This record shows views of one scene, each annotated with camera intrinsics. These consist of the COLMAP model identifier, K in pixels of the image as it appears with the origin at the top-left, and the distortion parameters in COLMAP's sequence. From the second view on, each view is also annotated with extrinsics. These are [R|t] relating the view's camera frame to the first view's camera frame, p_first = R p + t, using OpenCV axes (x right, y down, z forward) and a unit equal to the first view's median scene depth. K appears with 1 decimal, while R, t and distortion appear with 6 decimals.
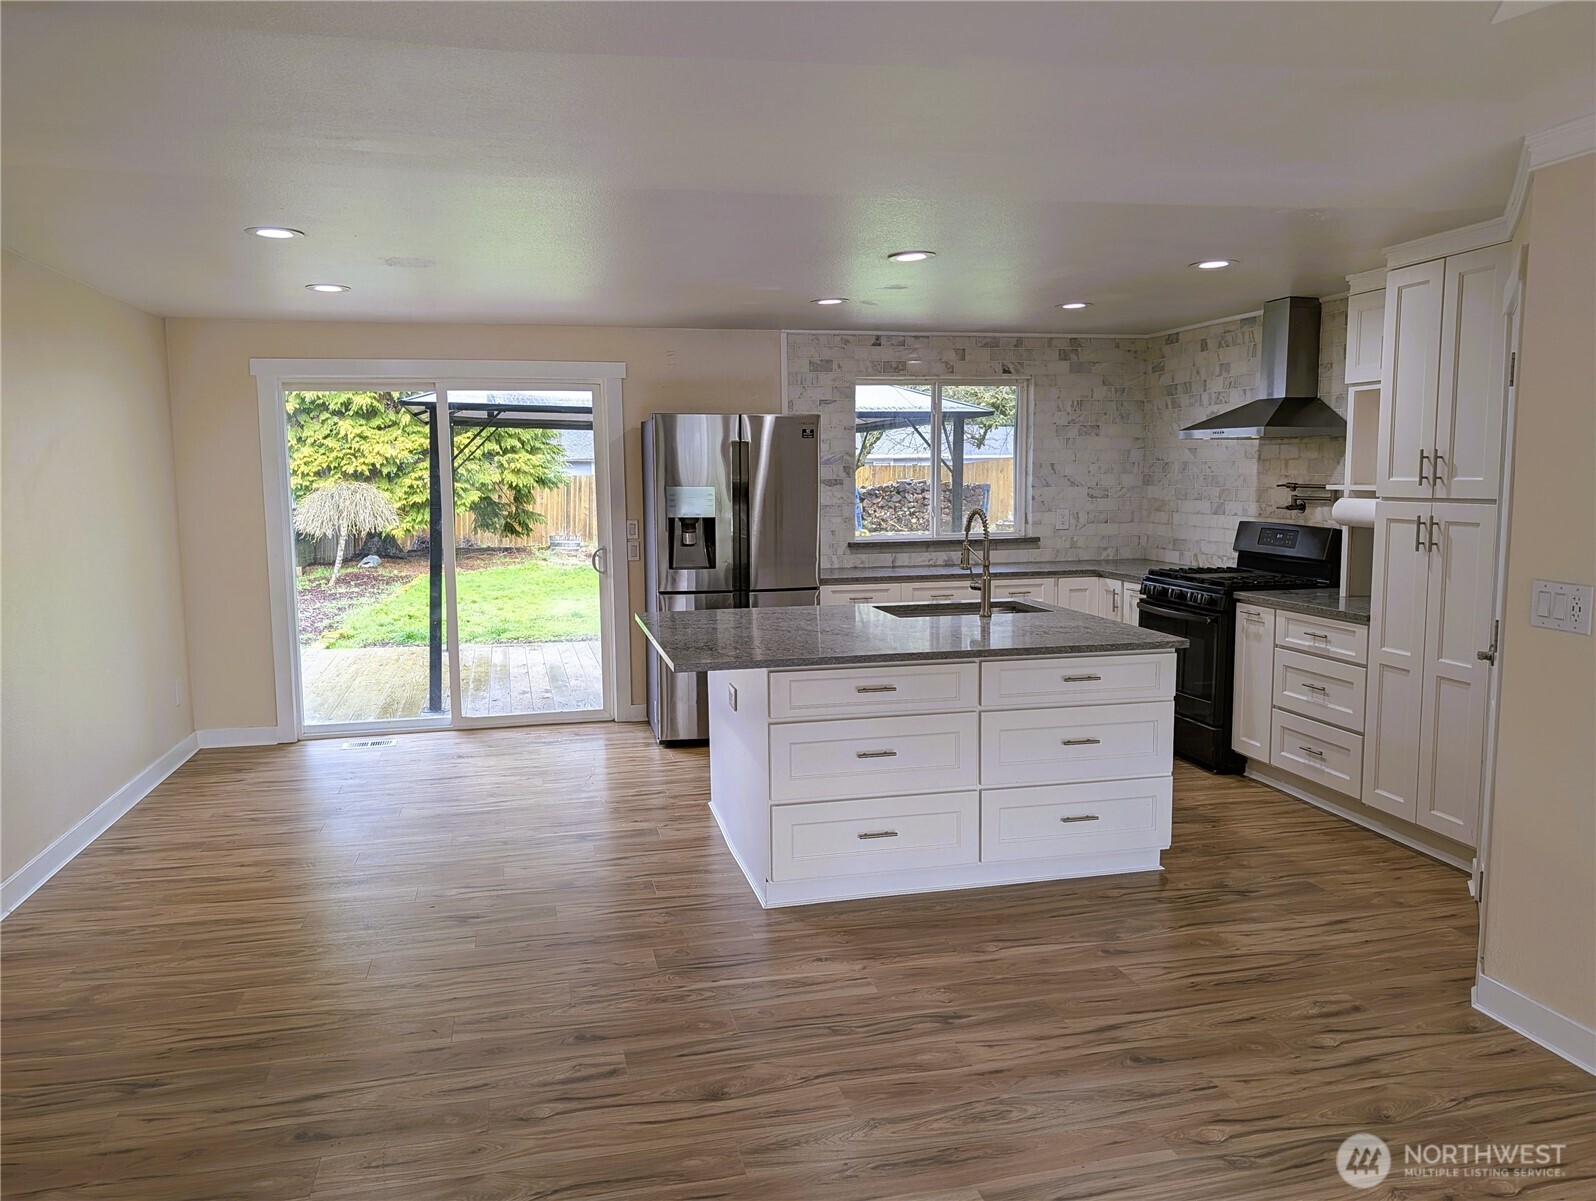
lens RADIAL K [[1165.5, 0, 798.0], [0, 1165.5, 600.5], [0, 0, 1]] dist [0.004618, -0.005600]
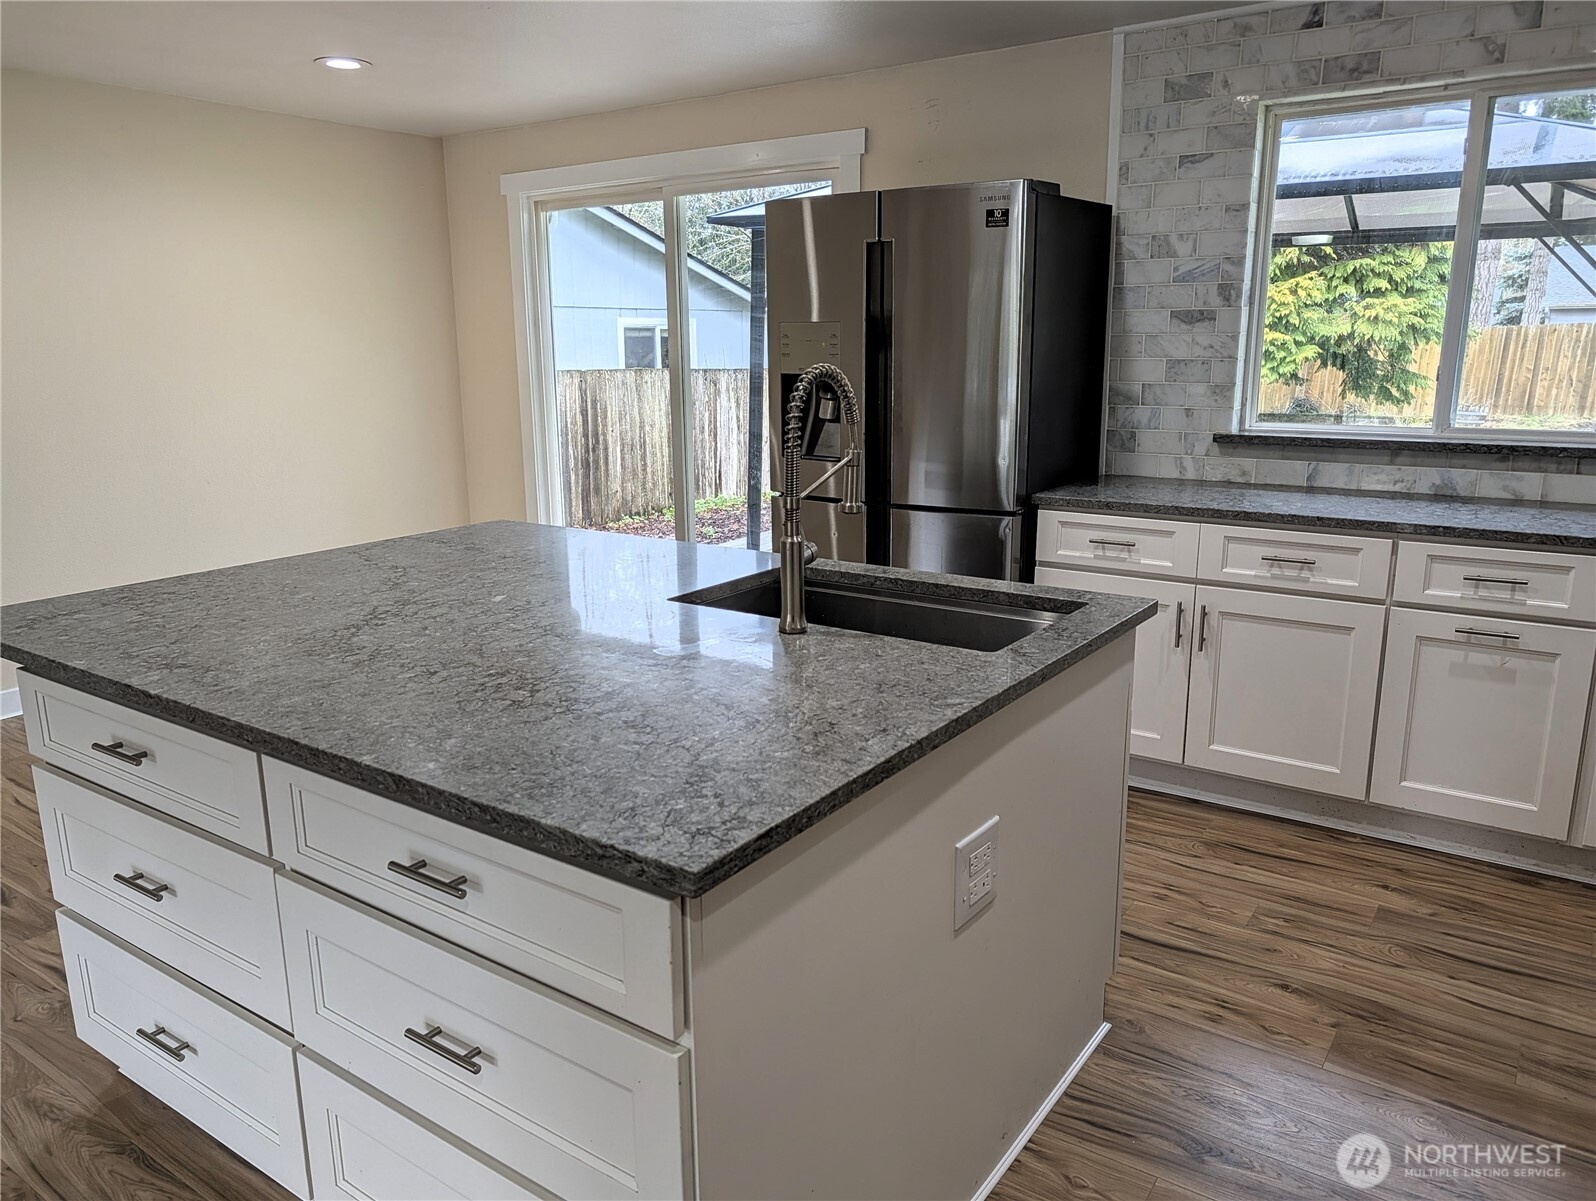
lens RADIAL K [[1165.5, 0, 798.0], [0, 1165.5, 600.5], [0, 0, 1]] dist [0.004618, -0.005600]
pose [[0.670142, 0.165539, -0.723538, 0.312864], [-0.078122, 0.985129, 0.153031, -0.041180], [0.738110, -0.046029, 0.673108, 0.502201]]
